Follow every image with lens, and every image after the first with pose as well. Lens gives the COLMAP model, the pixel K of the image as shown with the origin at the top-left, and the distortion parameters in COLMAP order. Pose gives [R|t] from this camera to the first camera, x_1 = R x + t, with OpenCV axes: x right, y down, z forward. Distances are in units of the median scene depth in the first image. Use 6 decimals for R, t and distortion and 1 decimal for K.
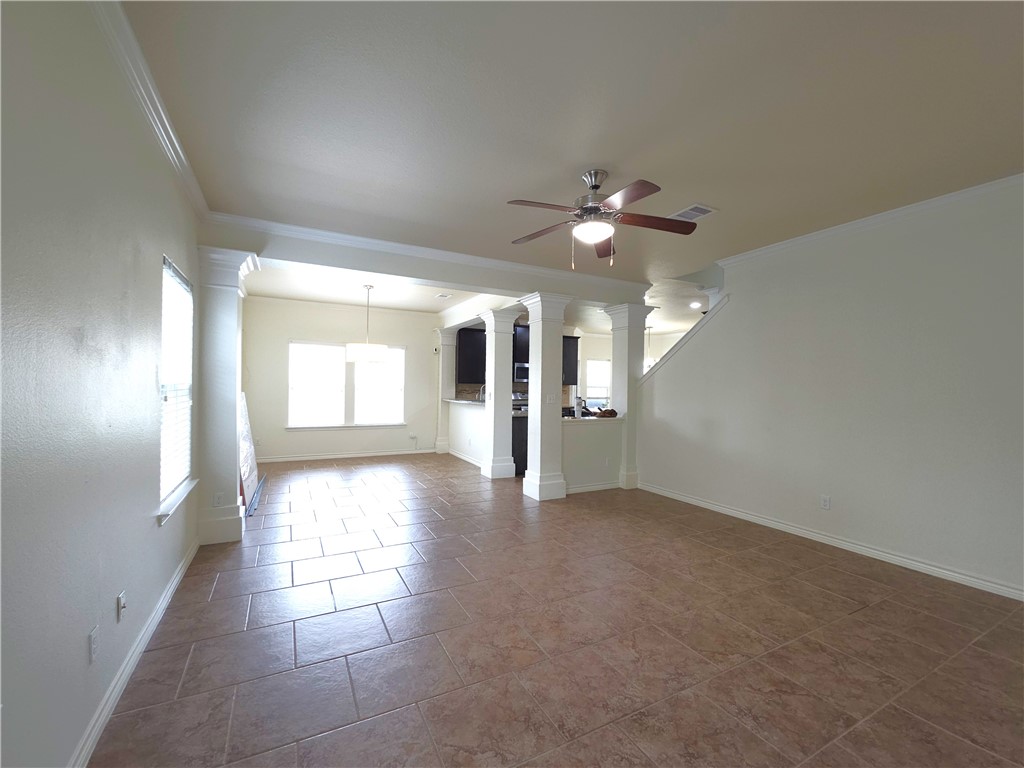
lens RADIAL K [[428.3, 0, 504.3], [0, 428.3, 385.2], [0, 0, 1]] dist [0.000007, -0.000181]
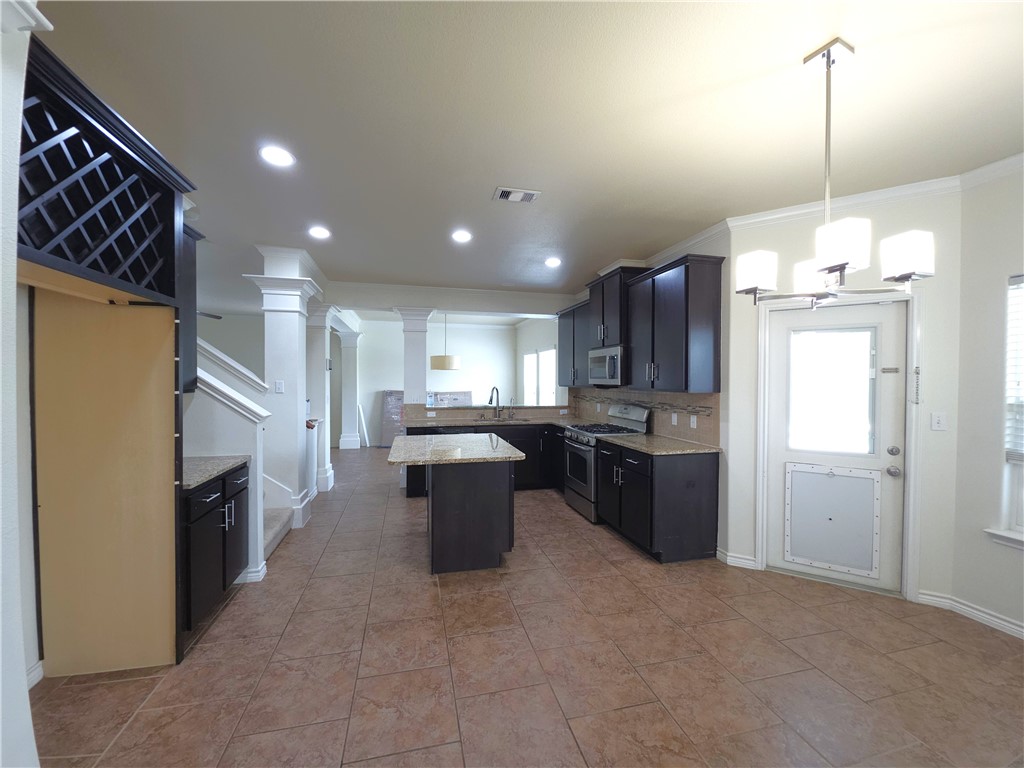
lens RADIAL K [[405.6, 0, 506.4], [0, 405.6, 385.3], [0, 0, 1]] dist [0.001189, -0.003410]
pose [[-0.235801, -0.000196, -0.971801, 0.818310], [-0.004520, 0.999989, 0.000895, -0.009277], [0.971791, 0.004603, -0.235799, 1.428439]]
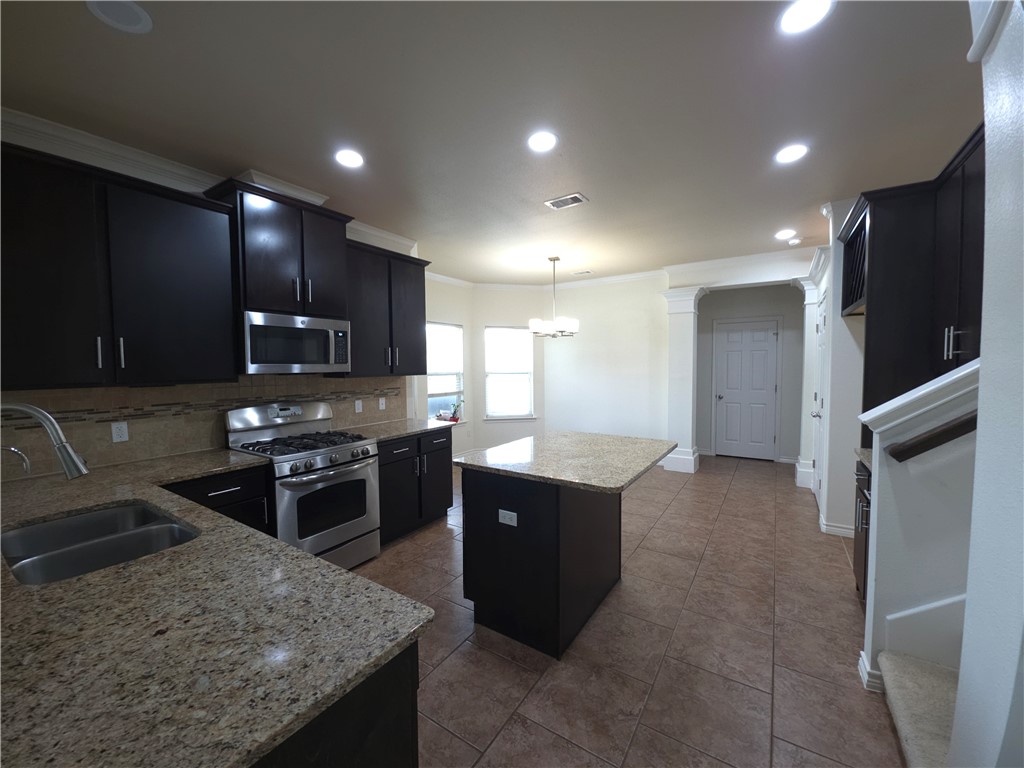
lens RADIAL K [[405.6, 0, 506.4], [0, 405.6, 385.3], [0, 0, 1]] dist [0.001189, -0.003410]
pose [[0.873208, -0.047143, 0.485063, 0.064668], [0.020831, 0.998011, 0.059497, -0.019108], [-0.486903, -0.041849, 0.872453, 0.919303]]
